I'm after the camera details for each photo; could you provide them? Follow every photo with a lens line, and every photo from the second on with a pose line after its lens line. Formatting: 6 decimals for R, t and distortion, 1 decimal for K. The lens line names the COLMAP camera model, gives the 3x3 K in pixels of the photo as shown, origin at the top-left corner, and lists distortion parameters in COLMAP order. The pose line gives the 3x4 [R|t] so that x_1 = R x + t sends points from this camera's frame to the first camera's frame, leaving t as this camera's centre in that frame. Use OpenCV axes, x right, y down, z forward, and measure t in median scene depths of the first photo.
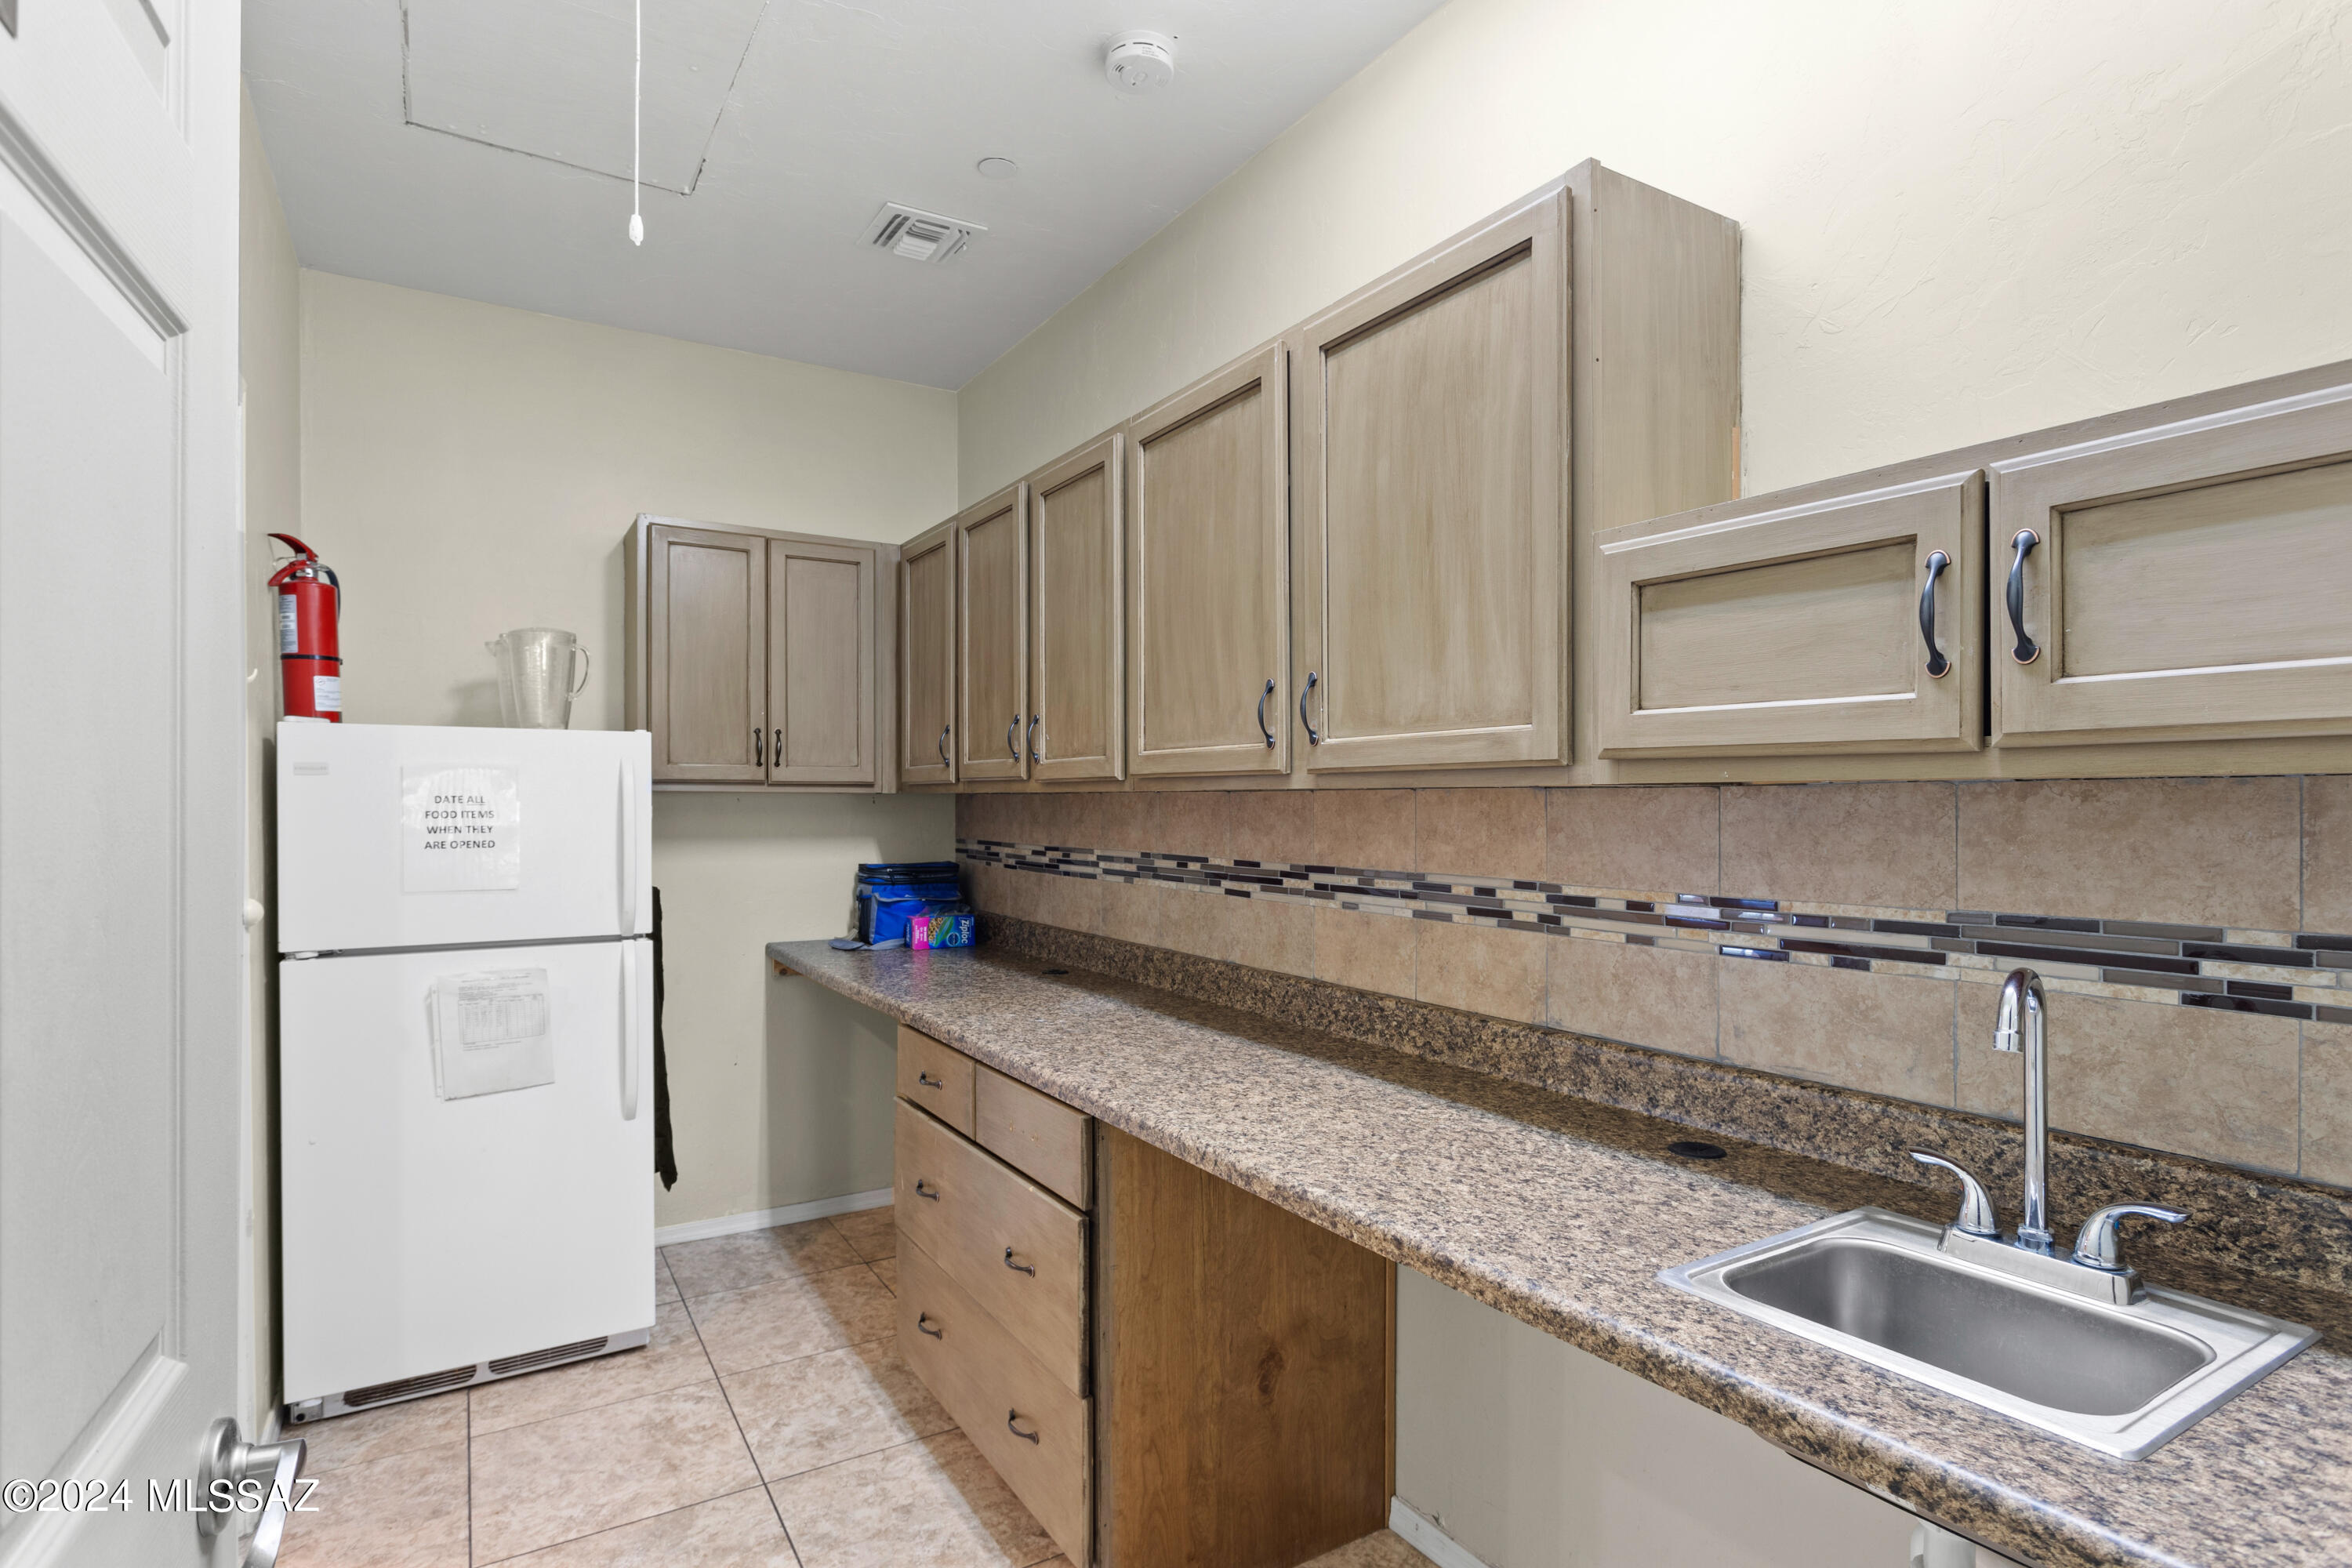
lens RADIAL K [[1141.7, 0, 1162.8], [0, 1141.7, 819.3], [0, 0, 1]] dist [-0.000224, -0.000036]
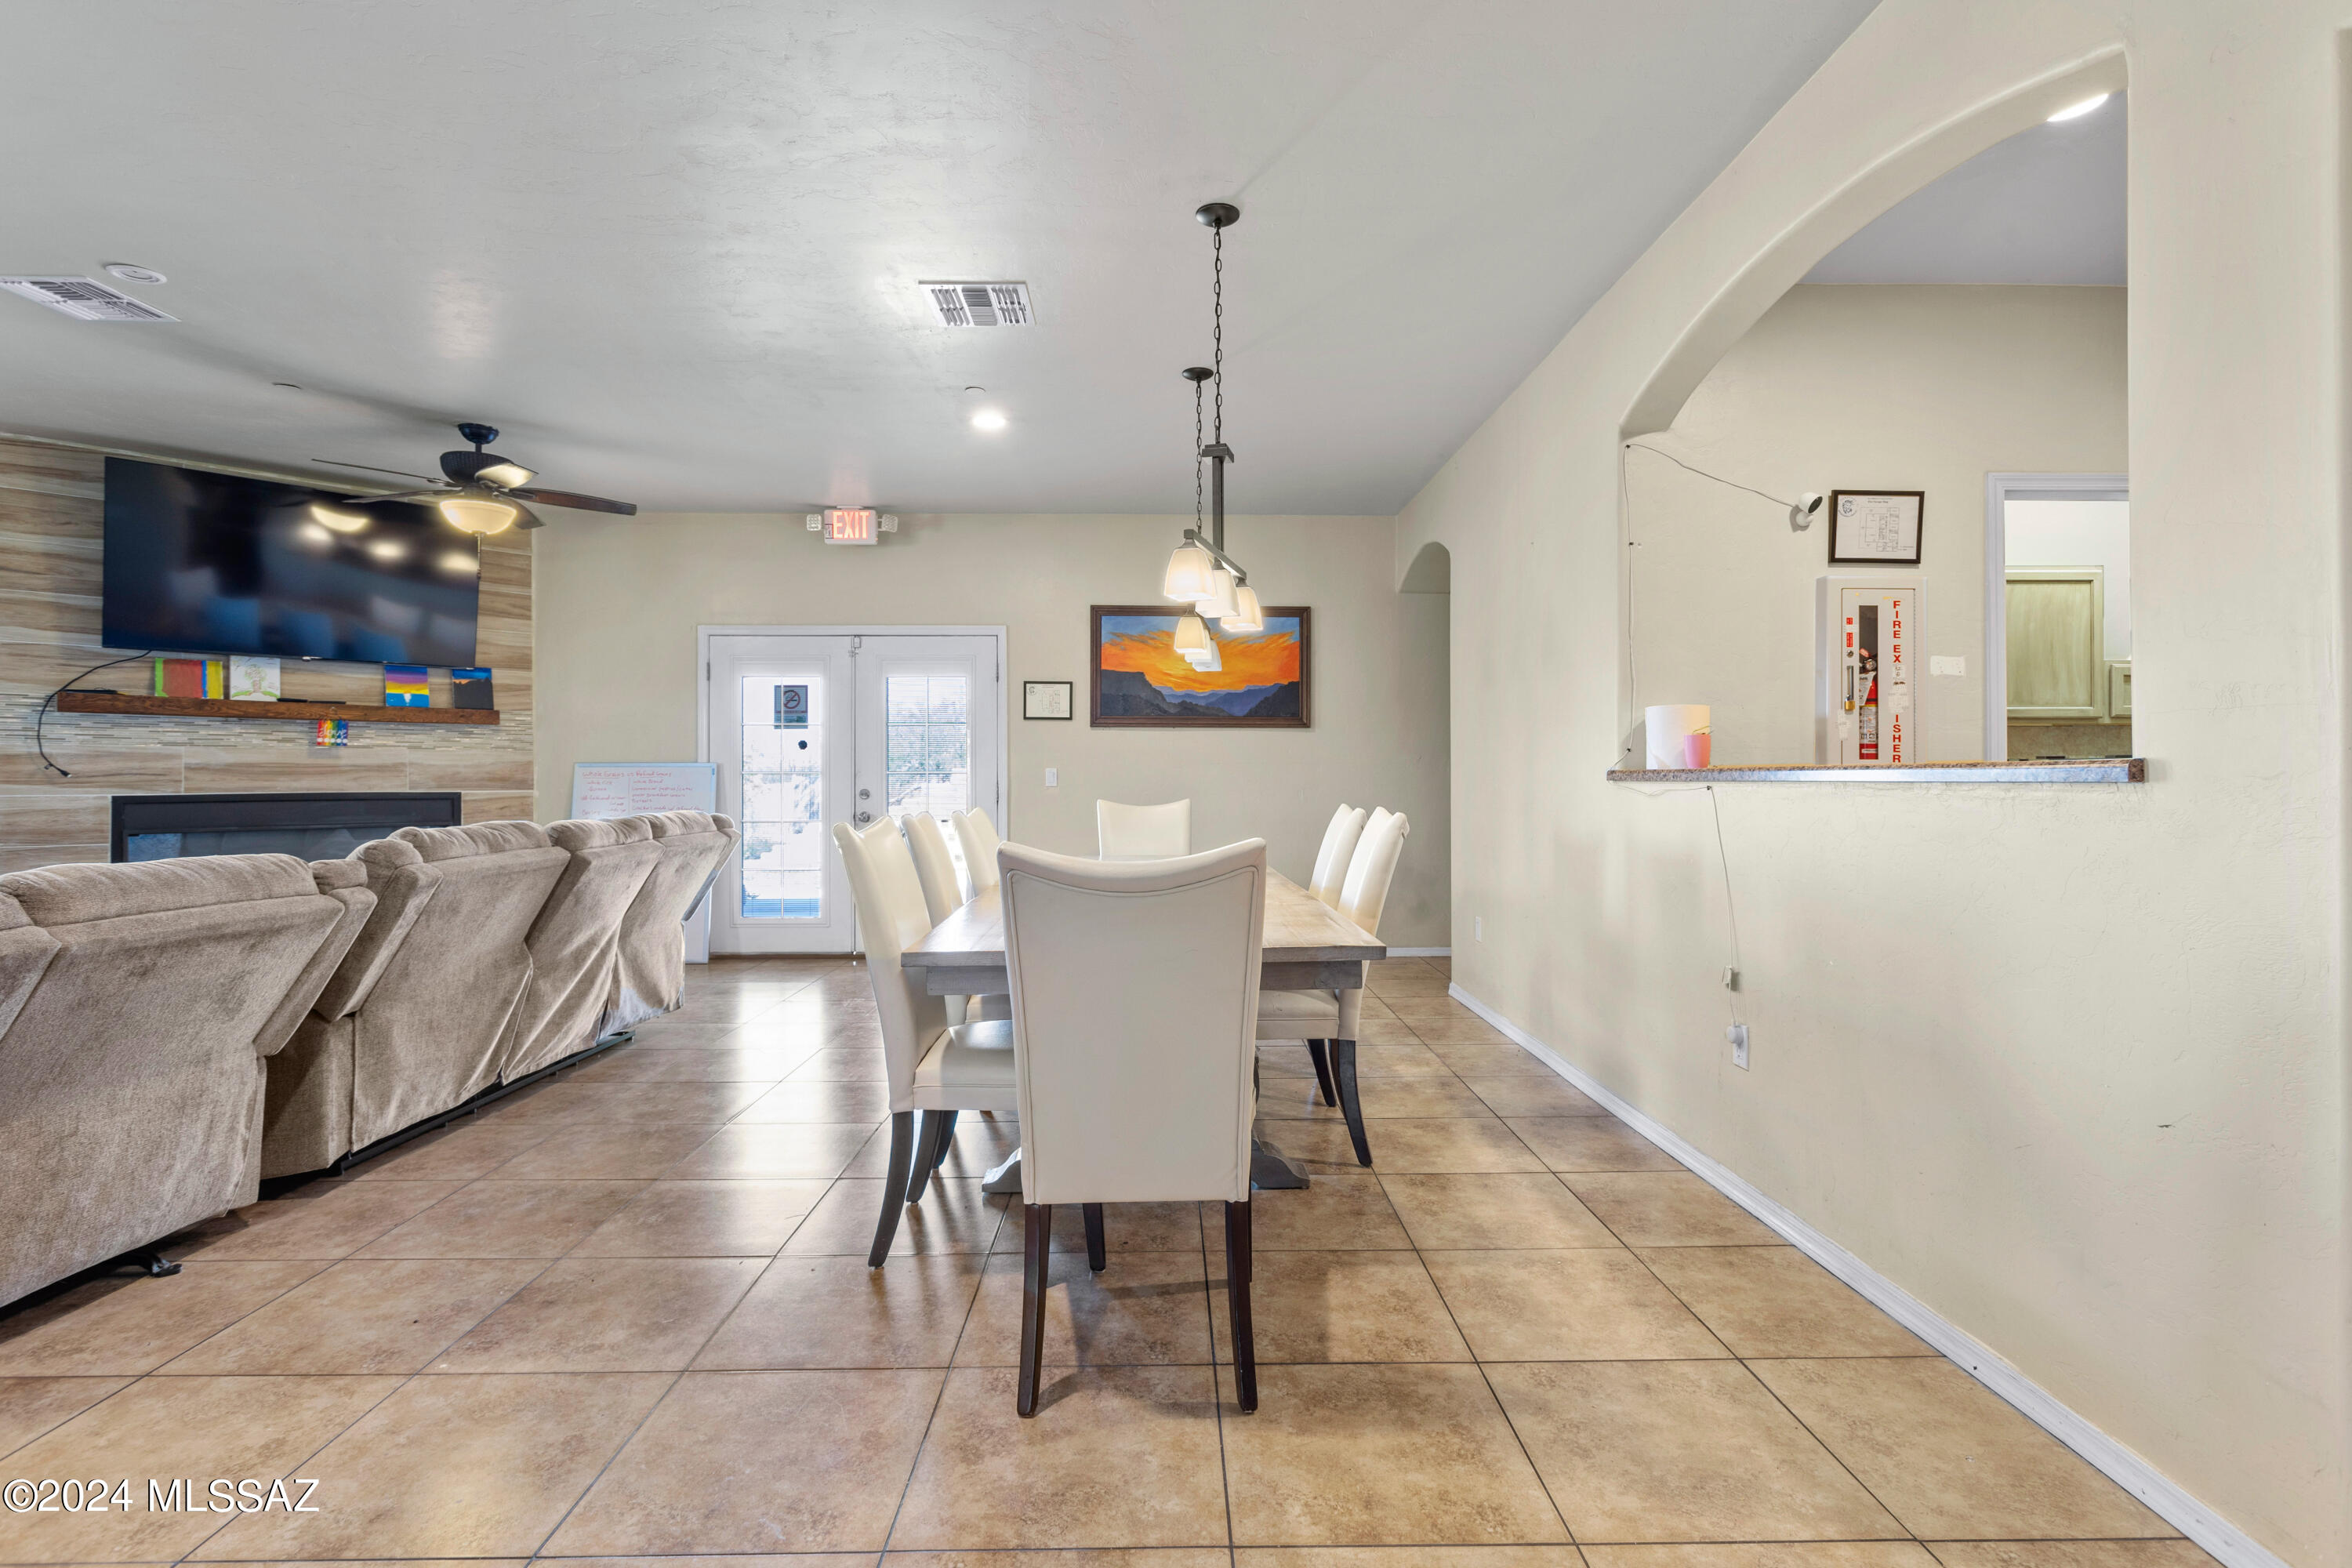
lens RADIAL K [[1120.0, 0, 1219.3], [0, 1120.0, 771.2], [0, 0, 1]] dist [-0.026803, 0.010963]
pose [[0.487654, -0.001042, 0.873036, -3.471758], [0.008798, 0.999954, -0.003721, 0.093715], [-0.872992, 0.009495, 0.487641, 1.393366]]
